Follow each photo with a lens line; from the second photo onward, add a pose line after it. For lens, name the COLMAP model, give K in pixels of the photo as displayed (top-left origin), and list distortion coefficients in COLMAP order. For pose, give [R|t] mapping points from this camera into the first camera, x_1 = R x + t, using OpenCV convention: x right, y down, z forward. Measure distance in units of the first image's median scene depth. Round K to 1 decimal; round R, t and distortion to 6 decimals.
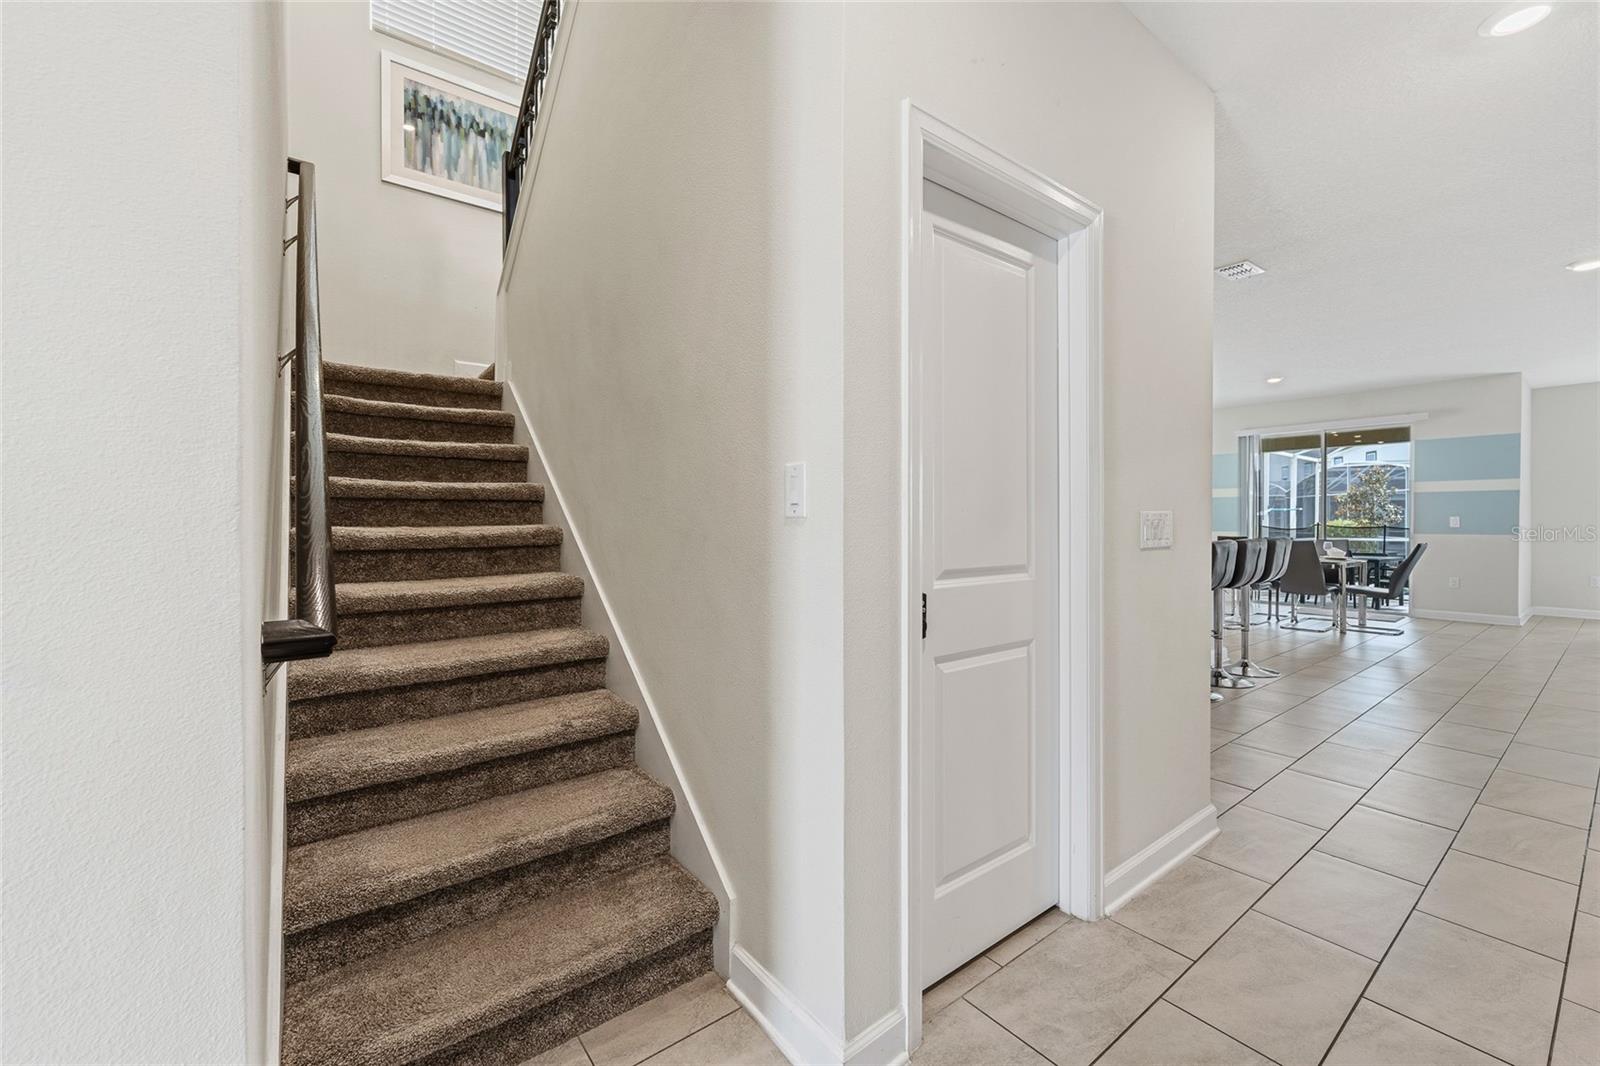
lens RADIAL K [[648.5, 0, 798.3], [0, 648.5, 523.4], [0, 0, 1]] dist [-0.008119, 0.001588]
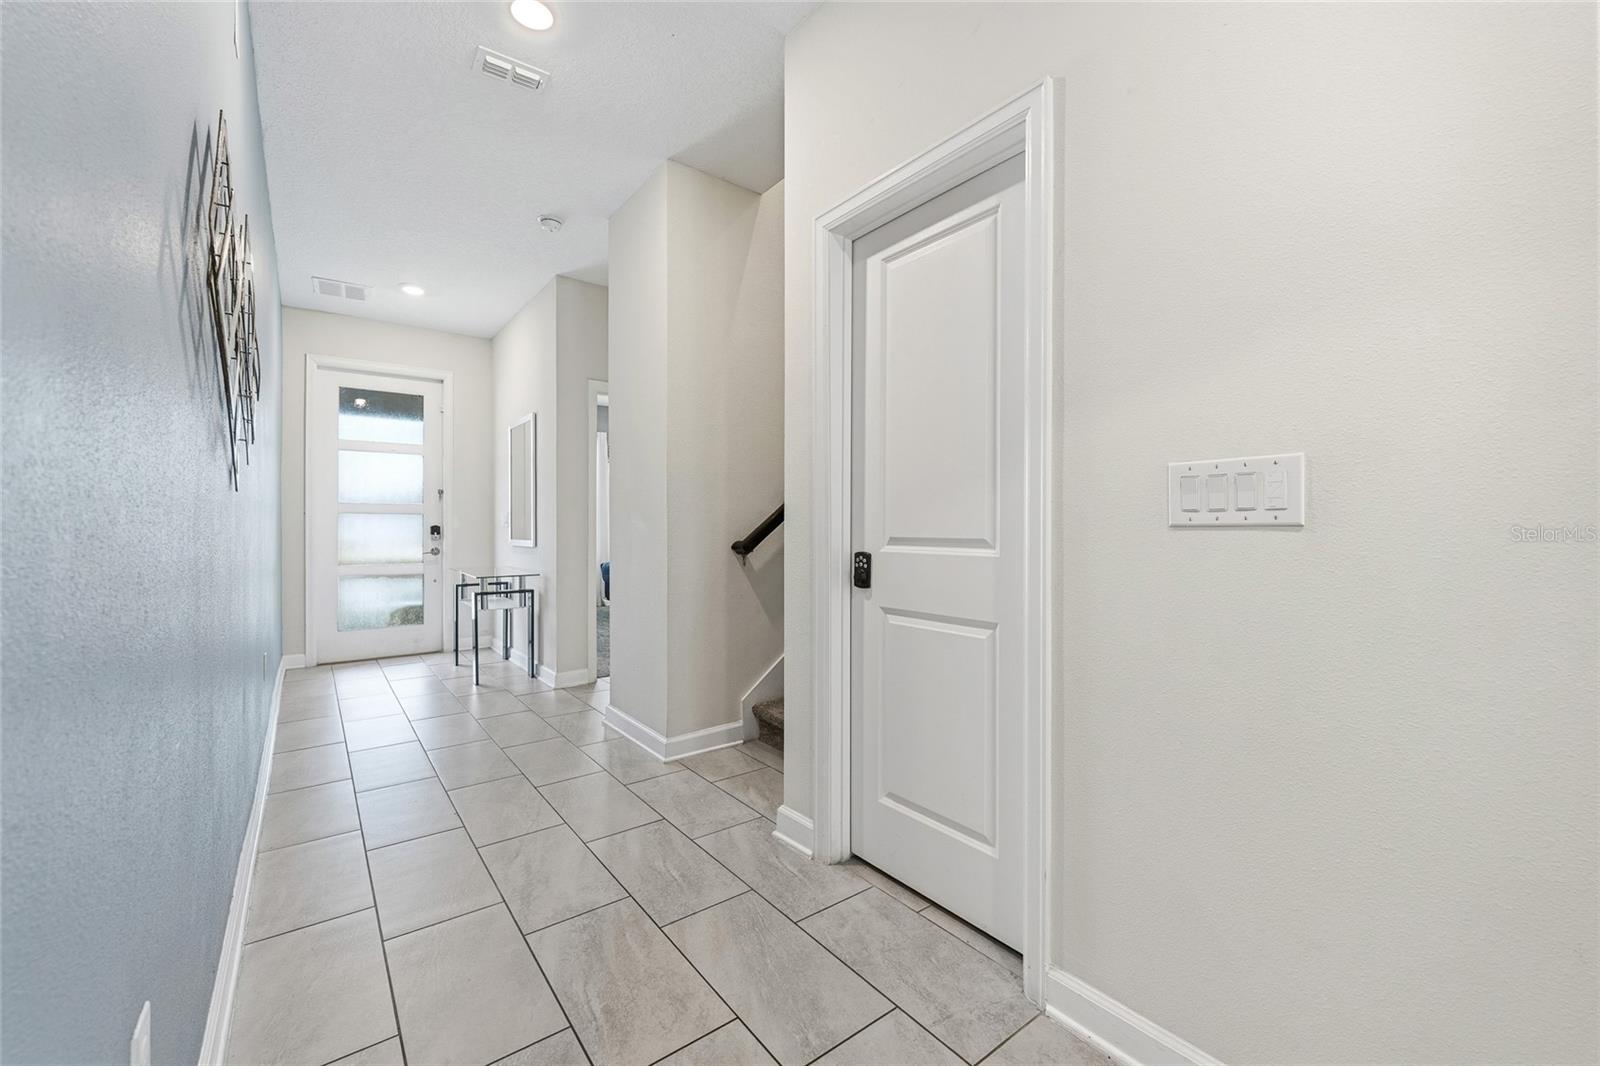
lens RADIAL K [[648.5, 0, 800.0], [0, 648.5, 519.8], [0, 0, 1]] dist [-0.008119, 0.001588]
pose [[0.000419, -0.007894, -0.999969, 1.286668], [-0.000392, 0.999969, -0.007894, 0.043910], [1.000000, 0.000396, 0.000416, 0.746704]]
